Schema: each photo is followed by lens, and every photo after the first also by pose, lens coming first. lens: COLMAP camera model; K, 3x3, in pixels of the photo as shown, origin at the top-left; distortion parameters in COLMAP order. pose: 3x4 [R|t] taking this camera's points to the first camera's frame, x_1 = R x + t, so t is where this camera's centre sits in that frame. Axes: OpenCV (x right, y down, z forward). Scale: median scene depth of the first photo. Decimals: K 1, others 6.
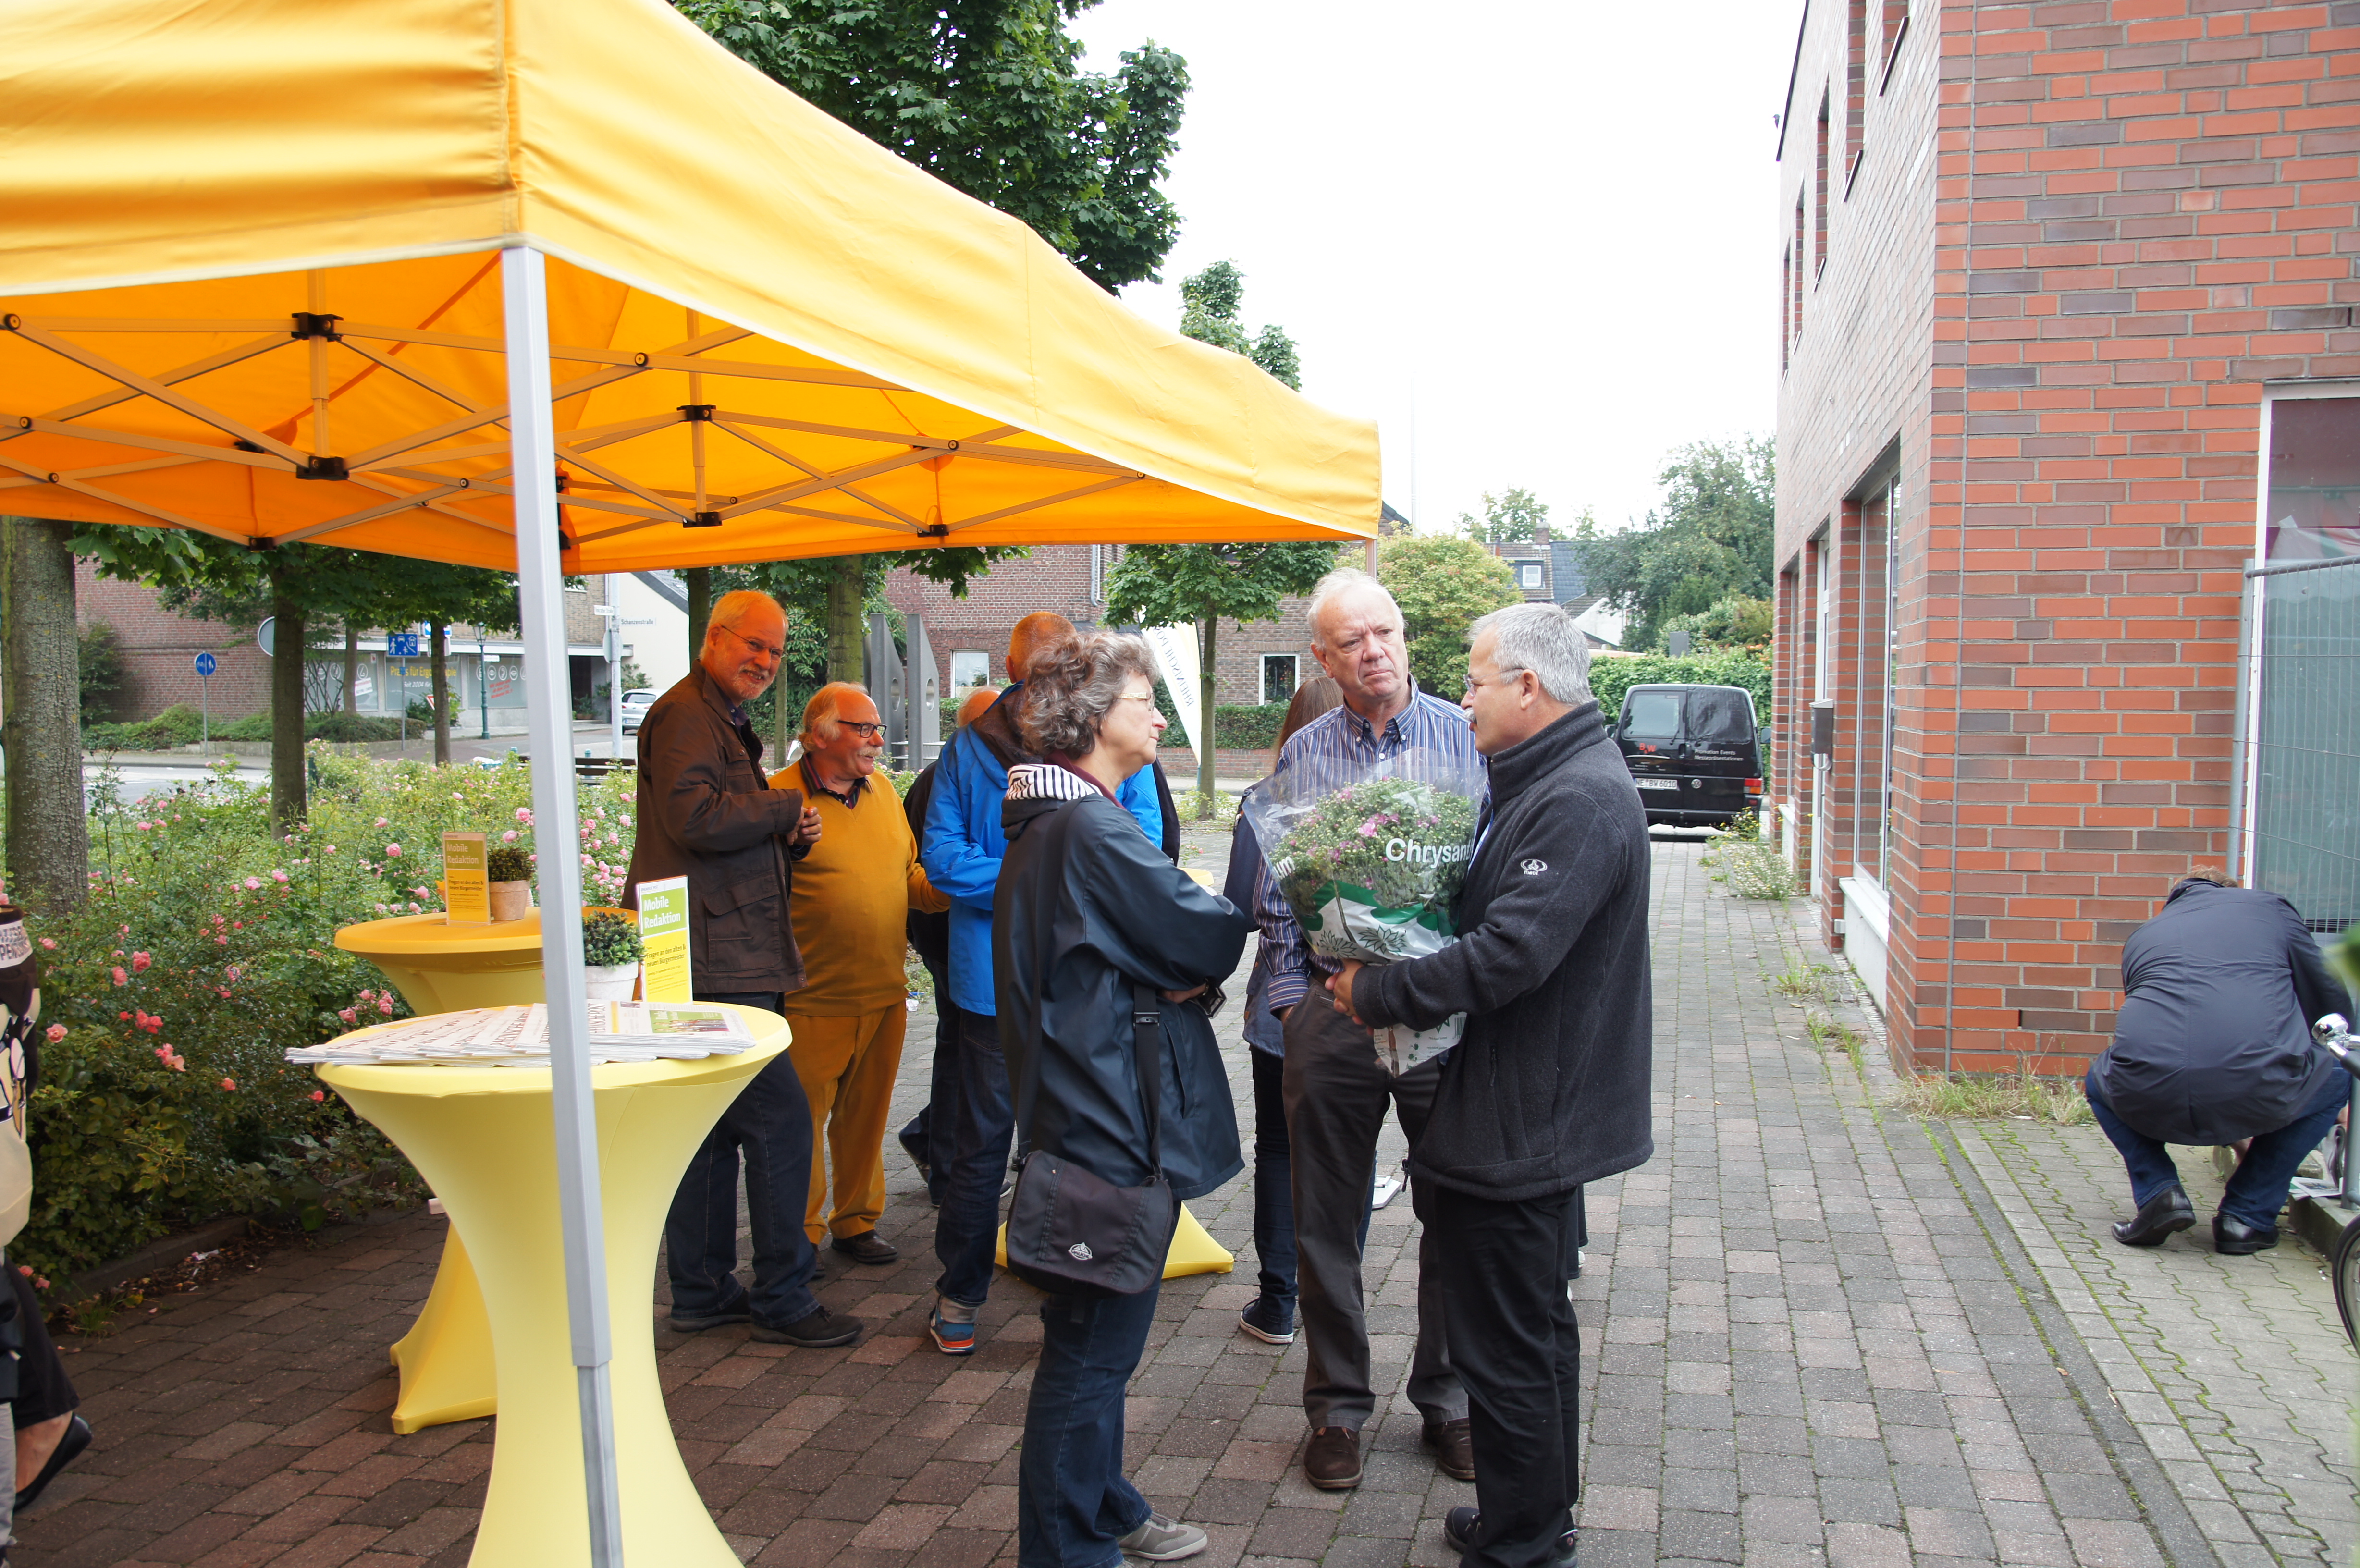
lens RADIAL K [[2040.5, 0, 1163.7], [0, 2040.5, 816.8], [0, 0, 1]] dist [-0.090846, 0.141228]
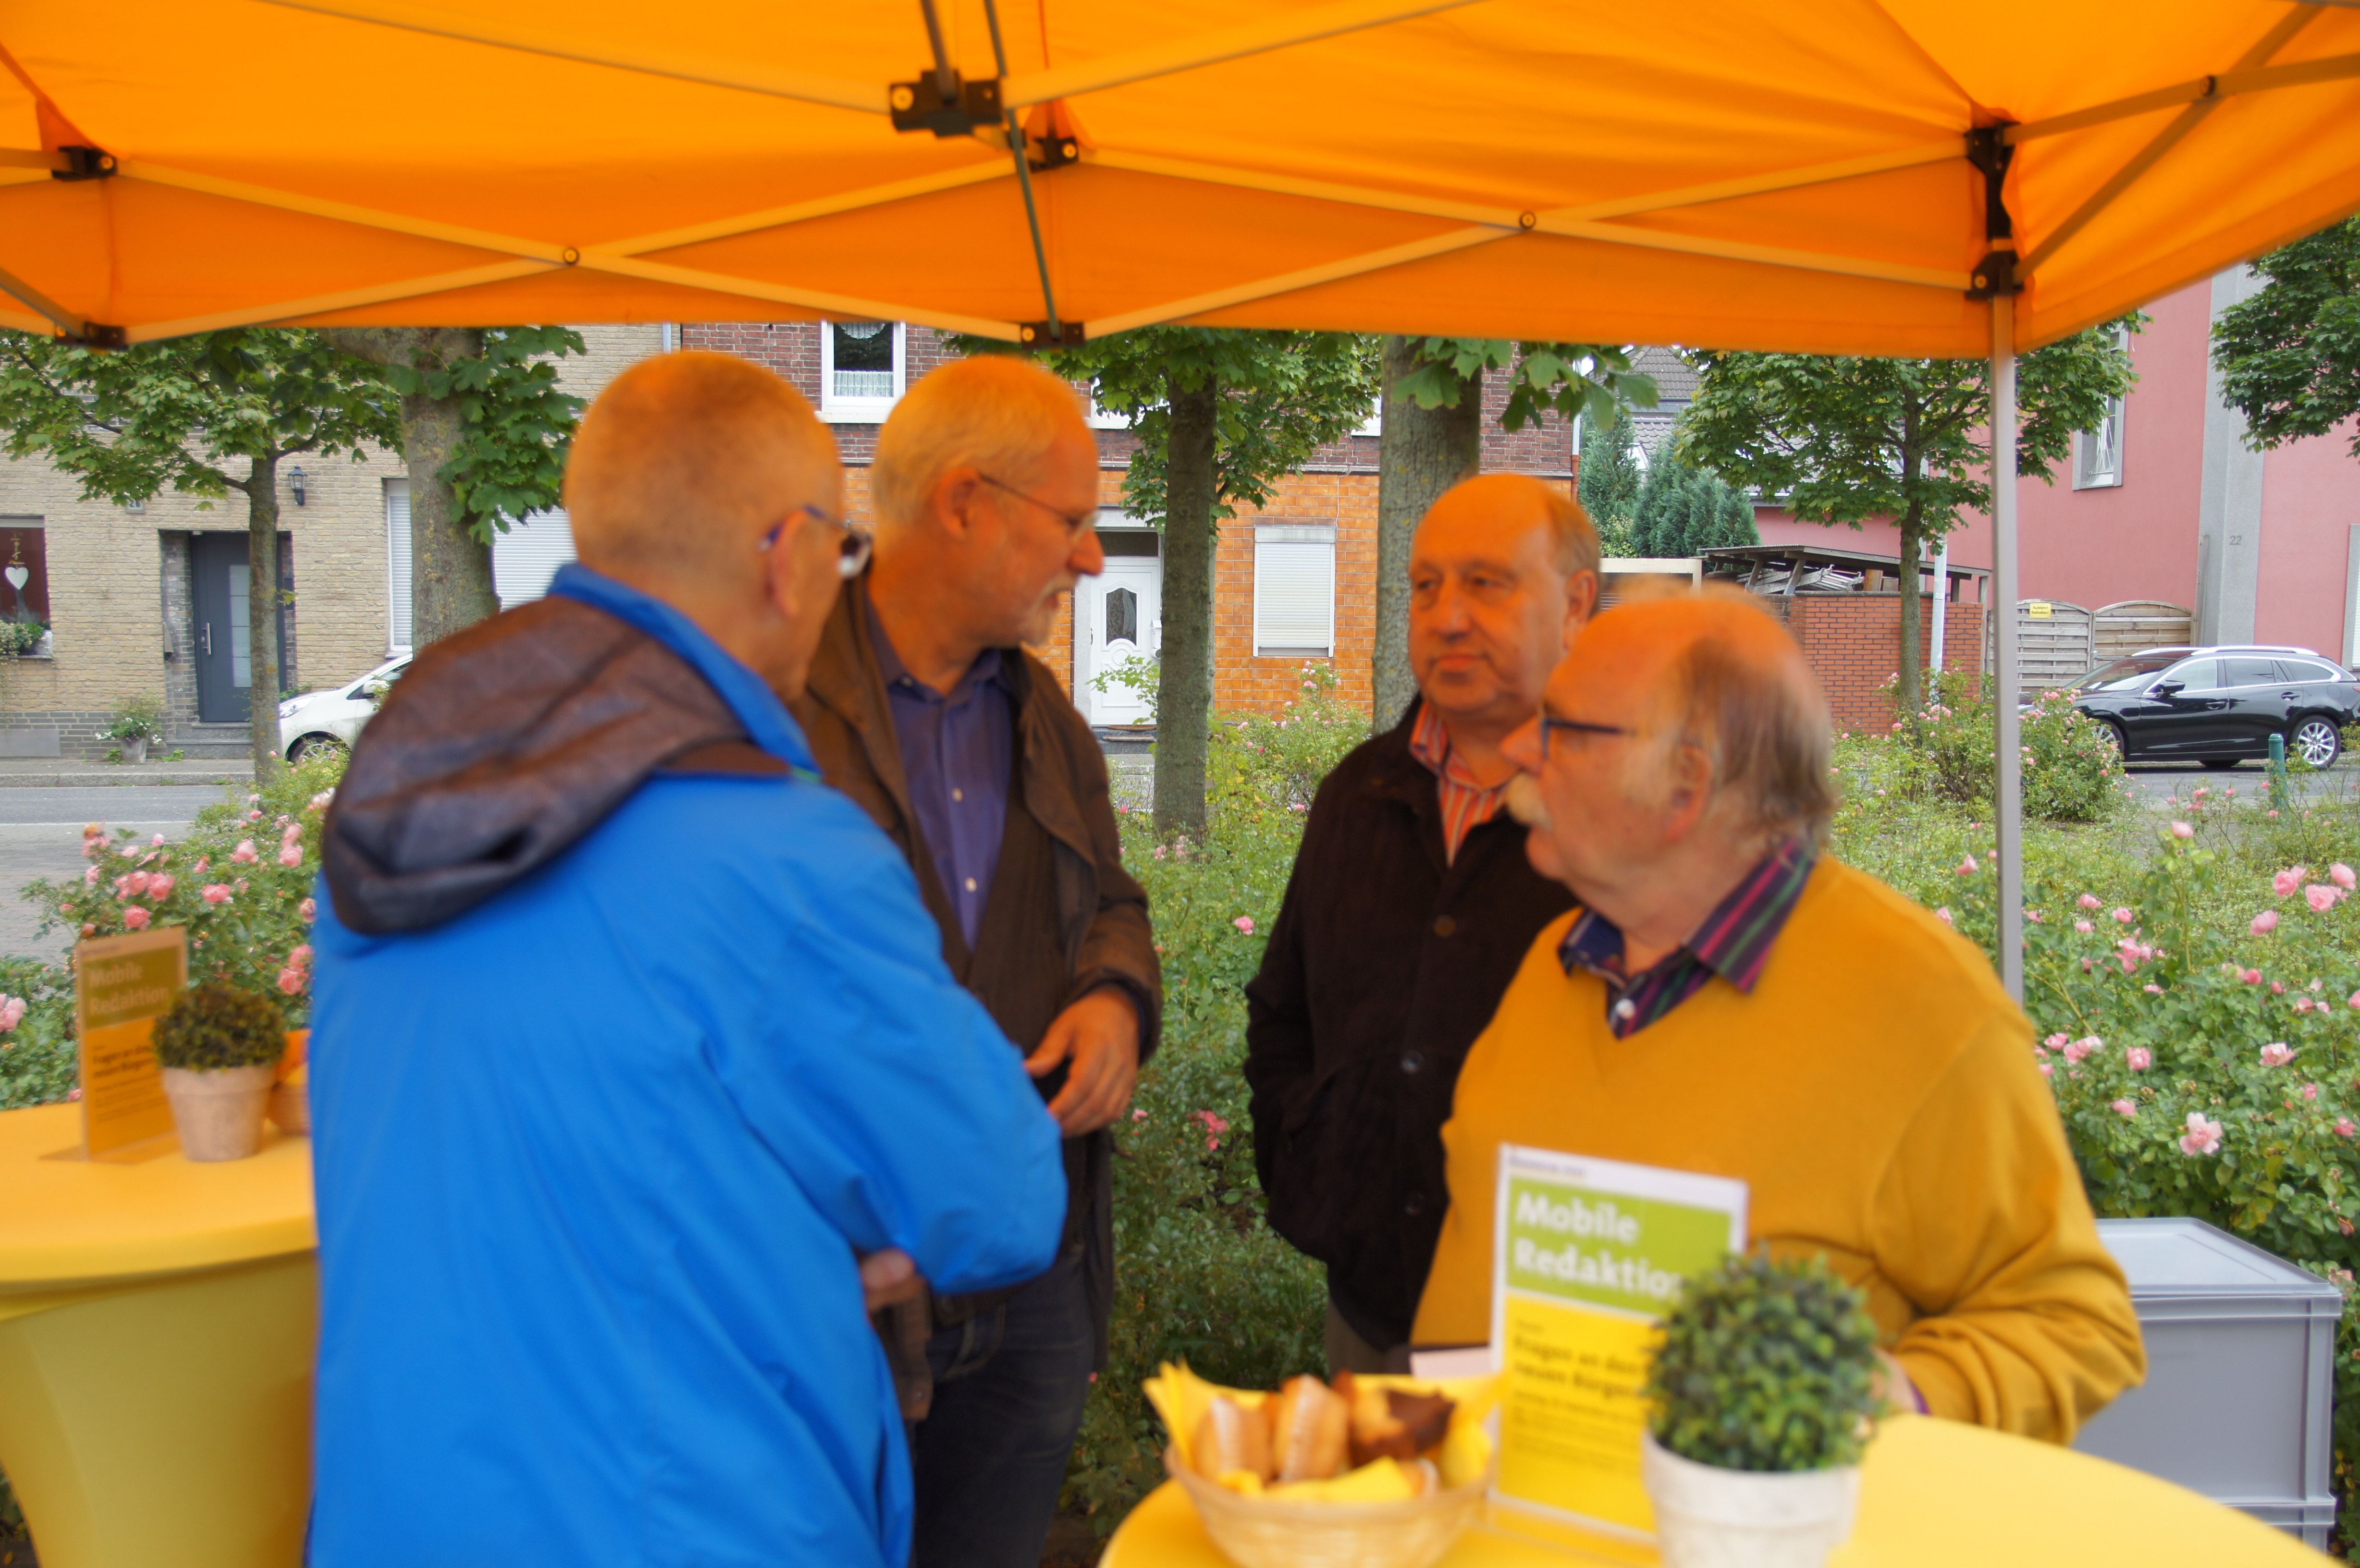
lens RADIAL K [[2246.6, 0, 1175.3], [0, 2246.6, 844.9], [0, 0, 1]] dist [-0.074703, 0.175283]
pose [[0.315721, 0.099258, -0.943646, 0.018326], [-0.065042, 0.994438, 0.082840, -0.006814], [0.946620, 0.035222, 0.320421, 0.110960]]
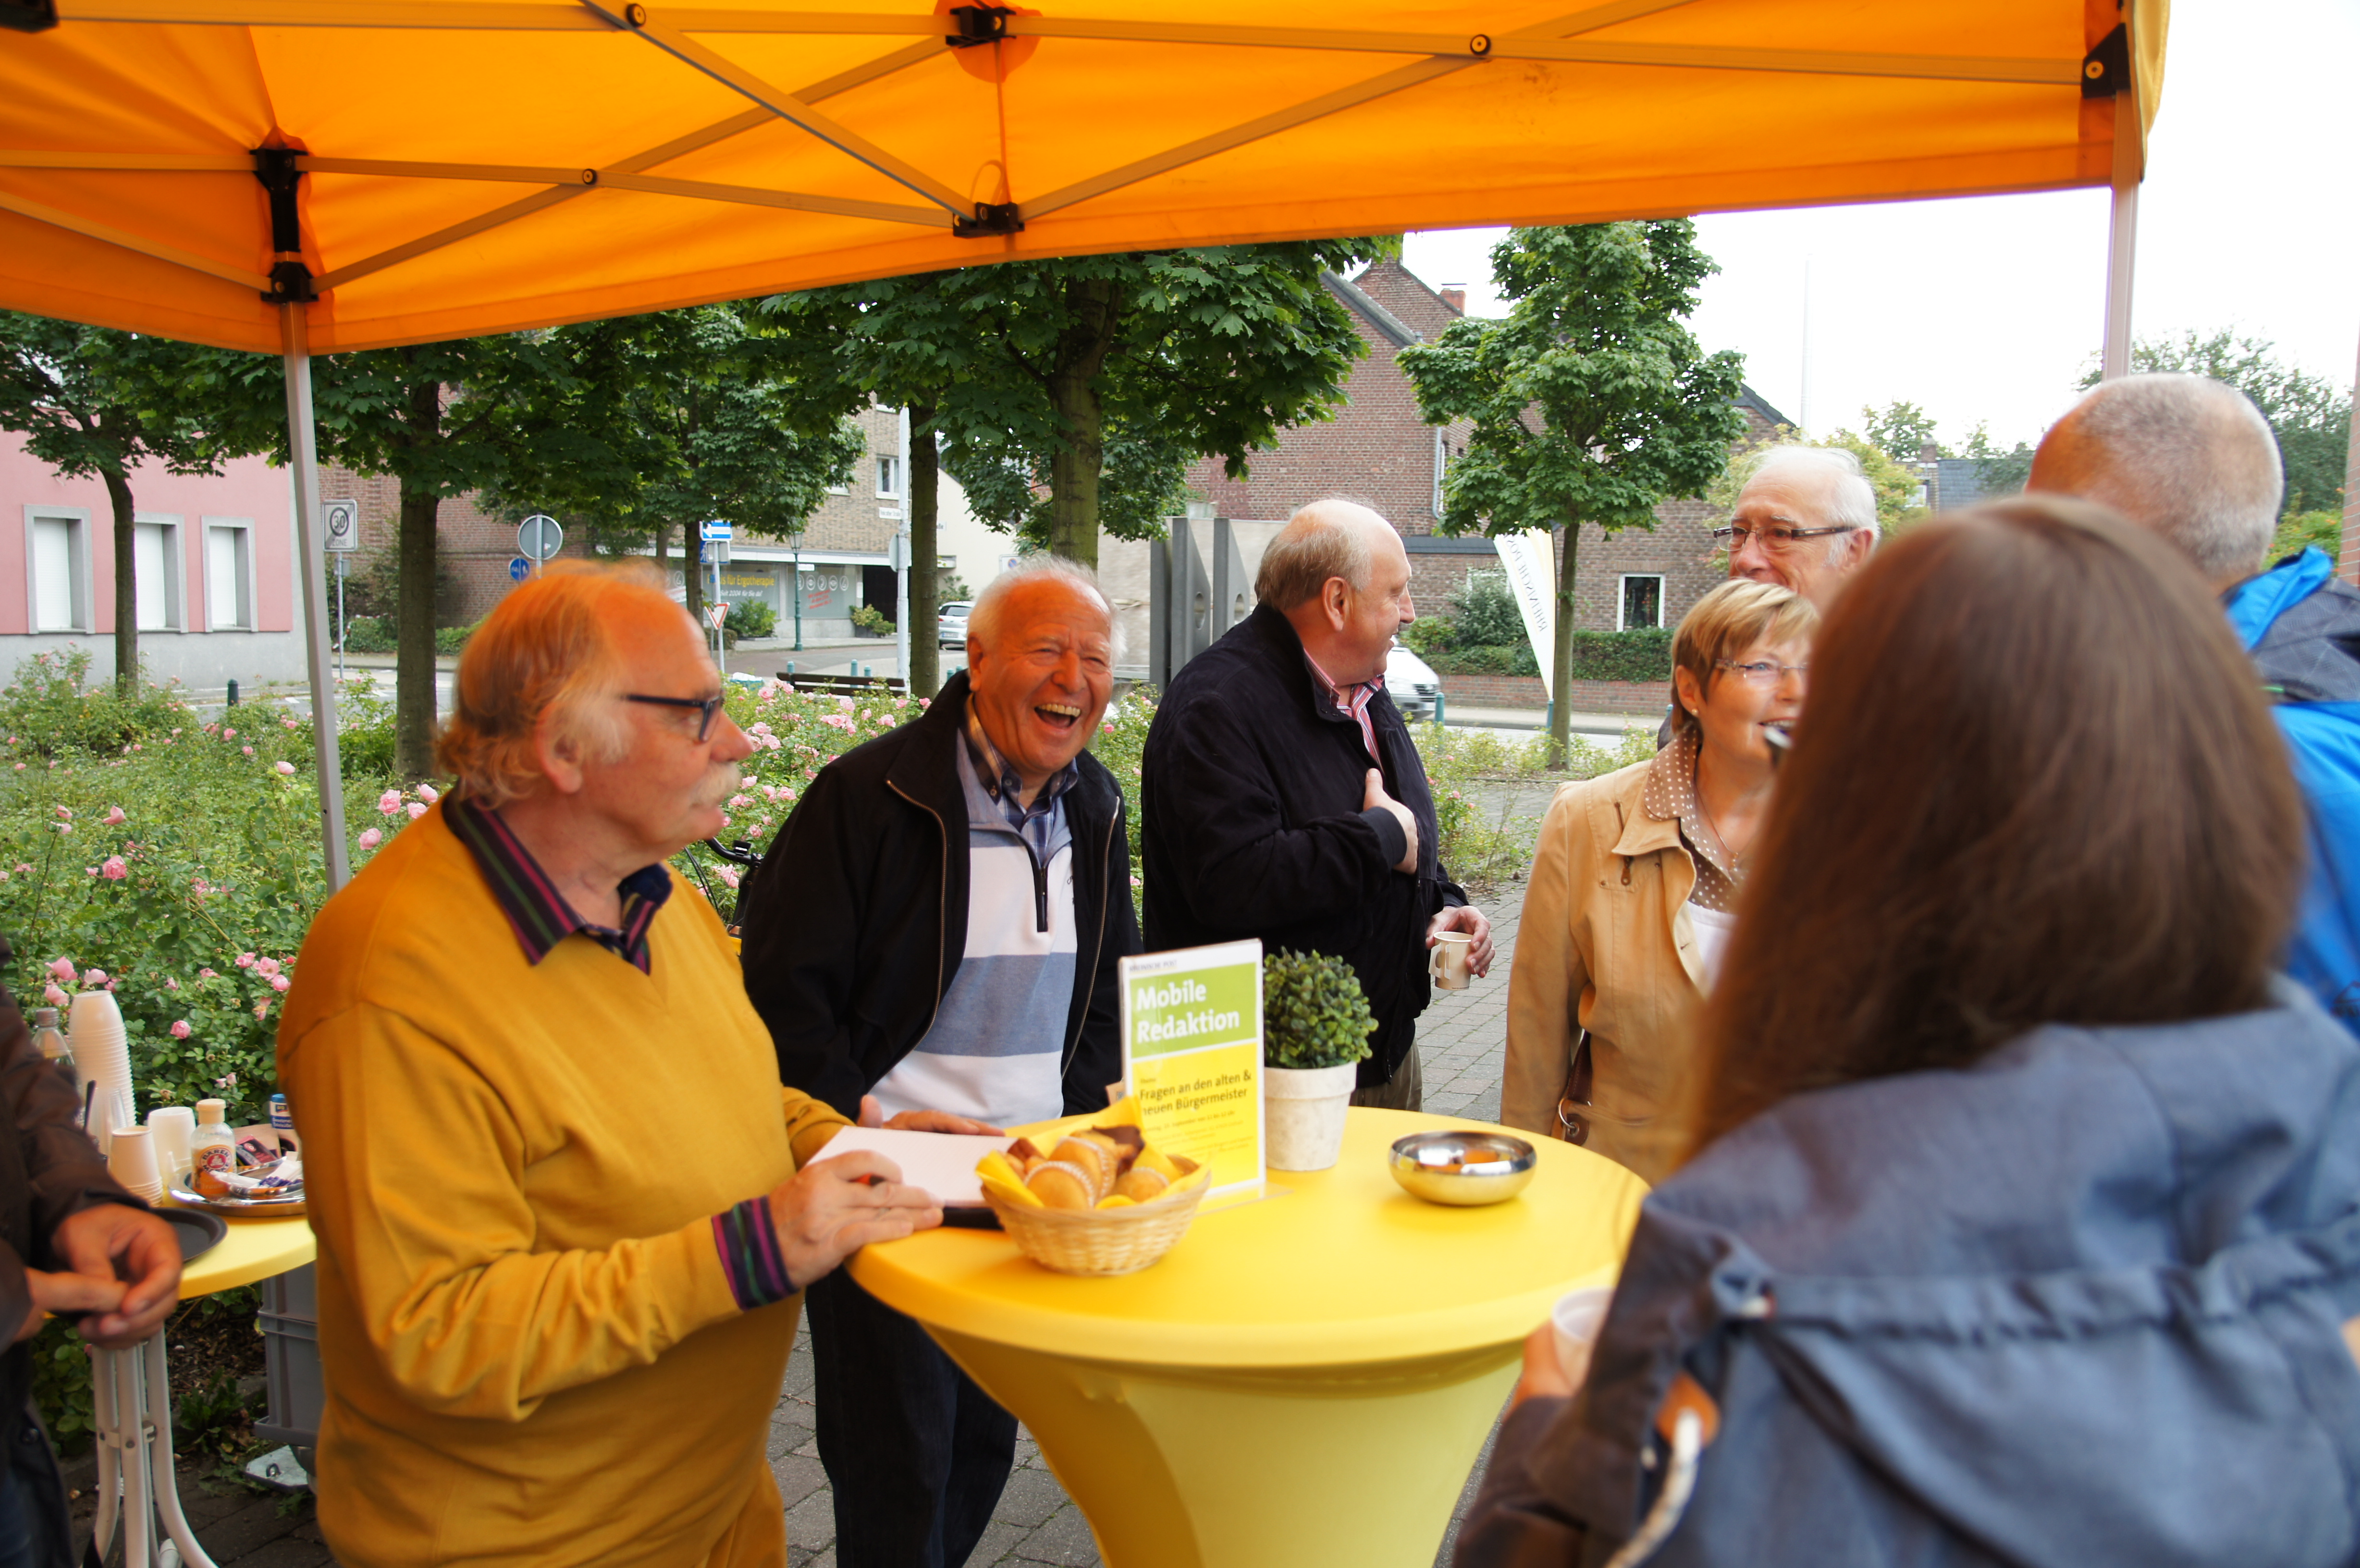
lens RADIAL K [[2040.5, 0, 1163.7], [0, 2040.5, 816.8], [0, 0, 1]] dist [-0.090846, 0.141228]
pose [[0.985862, 0.032661, -0.164344, -0.000354], [-0.026208, 0.998804, 0.041282, -0.005088], [0.165496, -0.036391, 0.985539, 0.088457]]
